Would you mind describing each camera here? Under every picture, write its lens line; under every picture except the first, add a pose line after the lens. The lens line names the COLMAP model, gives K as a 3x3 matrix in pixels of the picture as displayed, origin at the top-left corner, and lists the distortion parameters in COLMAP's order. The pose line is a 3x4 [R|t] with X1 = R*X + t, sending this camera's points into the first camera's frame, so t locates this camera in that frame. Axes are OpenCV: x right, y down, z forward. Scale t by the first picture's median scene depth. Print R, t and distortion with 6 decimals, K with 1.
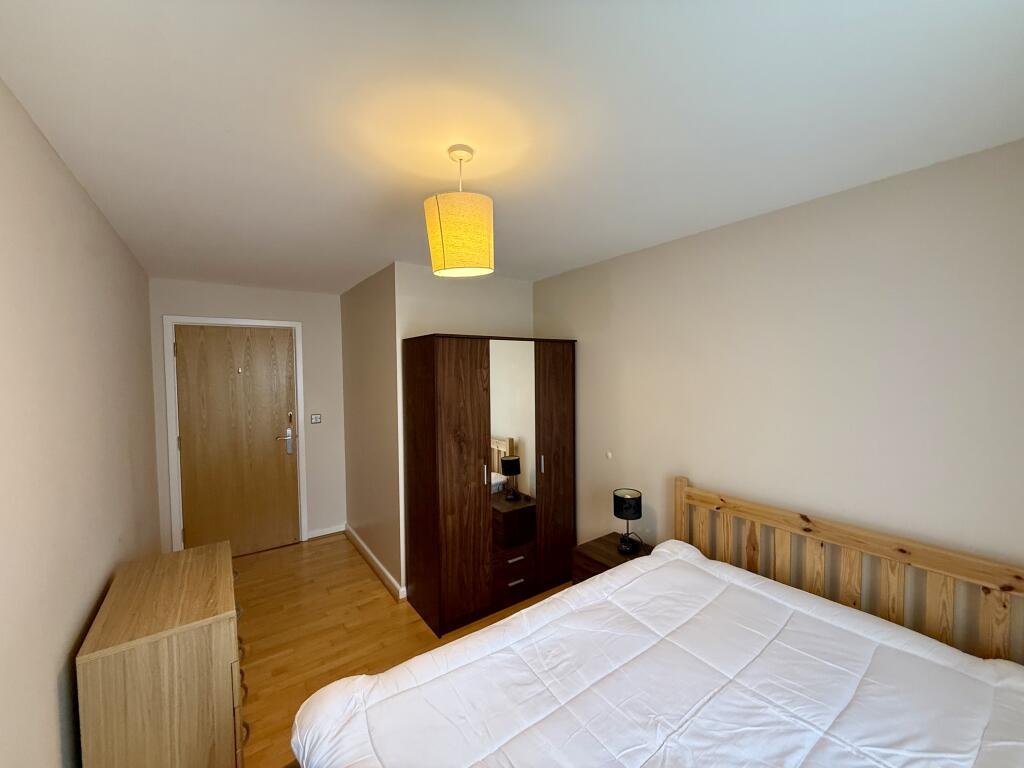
lens RADIAL K [[408.3, 0, 510.8], [0, 408.3, 384.3], [0, 0, 1]] dist [0.000759, 0.000086]
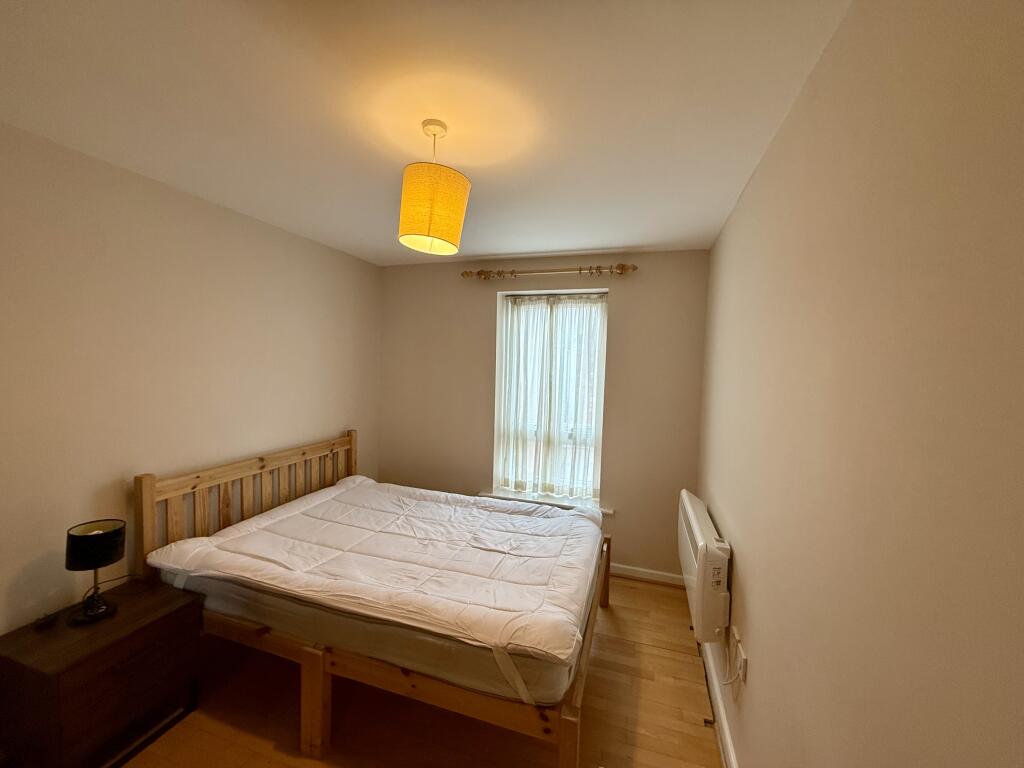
lens RADIAL K [[408.3, 0, 509.7], [0, 408.3, 382.8], [0, 0, 1]] dist [0.000759, 0.000086]
pose [[-0.587628, -0.055983, 0.807192, -0.816231], [-0.000371, 0.997622, 0.068920, -0.012334], [-0.809131, 0.040200, -0.586251, 1.114720]]
